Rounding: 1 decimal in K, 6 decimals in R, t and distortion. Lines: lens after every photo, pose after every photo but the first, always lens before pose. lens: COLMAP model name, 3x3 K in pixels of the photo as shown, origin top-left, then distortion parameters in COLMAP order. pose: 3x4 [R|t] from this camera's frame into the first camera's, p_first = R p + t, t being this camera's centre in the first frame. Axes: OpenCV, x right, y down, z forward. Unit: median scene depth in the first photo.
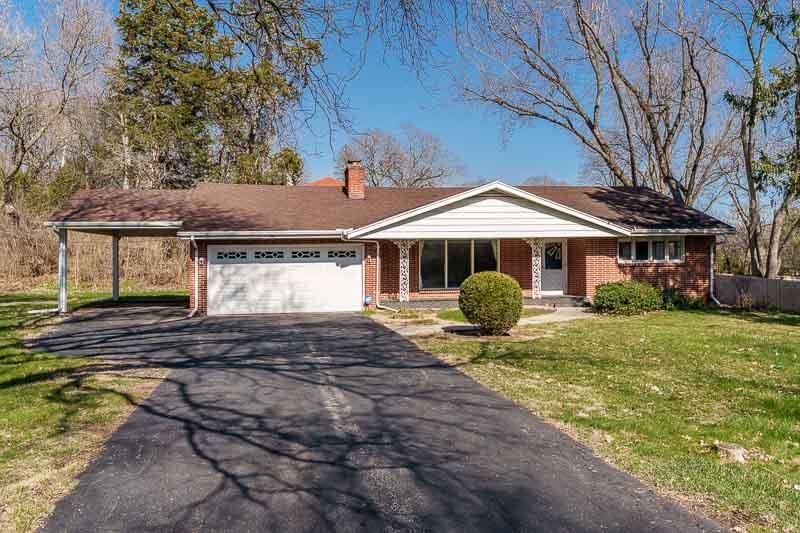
lens RADIAL K [[582.2, 0, 418.9], [0, 582.2, 270.8], [0, 0, 1]] dist [-0.001138, -0.001126]
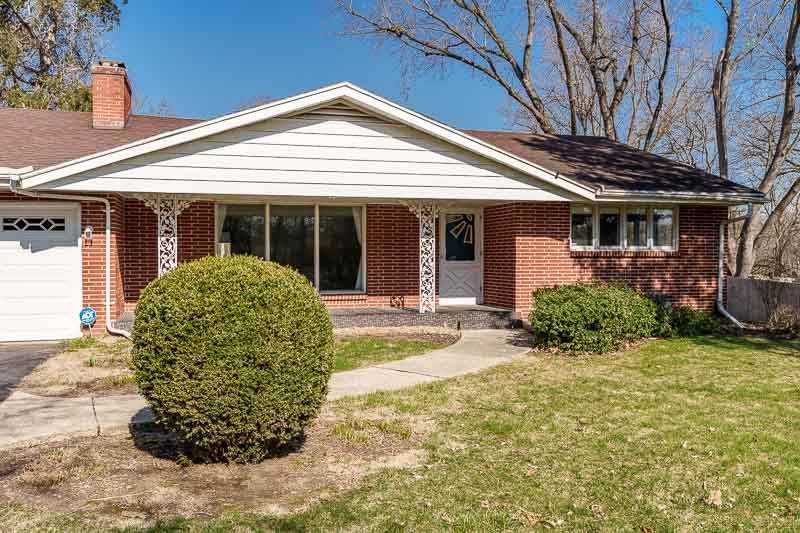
lens RADIAL K [[643.1, 0, 400.0], [0, 643.1, 266.5], [0, 0, 1]] dist [0.002413, 0.004440]
pose [[0.993769, 0.009387, 0.111064, 0.107908], [-0.009505, 0.999955, 0.000534, 0.003661], [-0.111054, -0.001587, 0.993813, 0.396174]]
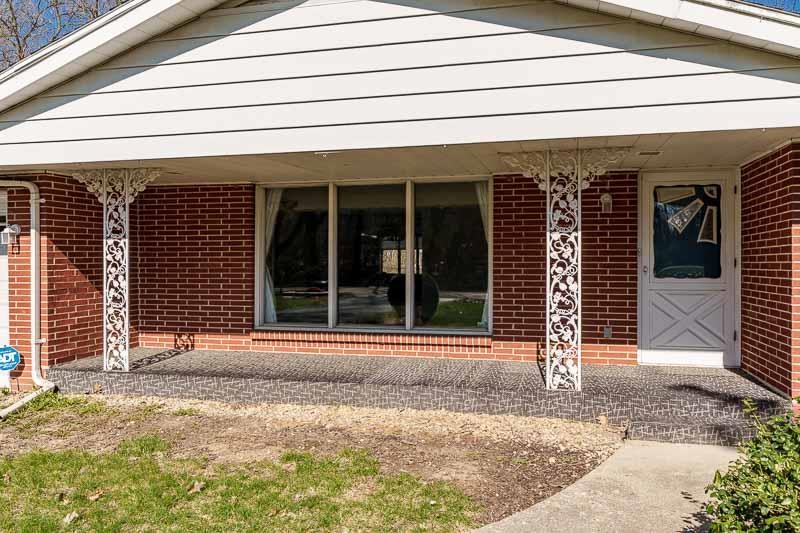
lens RADIAL K [[643.1, 0, 400.0], [0, 643.1, 266.5], [0, 0, 1]] dist [0.002413, 0.004440]
pose [[0.918297, 0.012864, -0.395683, 0.243411], [-0.015603, 0.999871, -0.003703, -0.005289], [0.395585, 0.009574, 0.918379, 0.695211]]
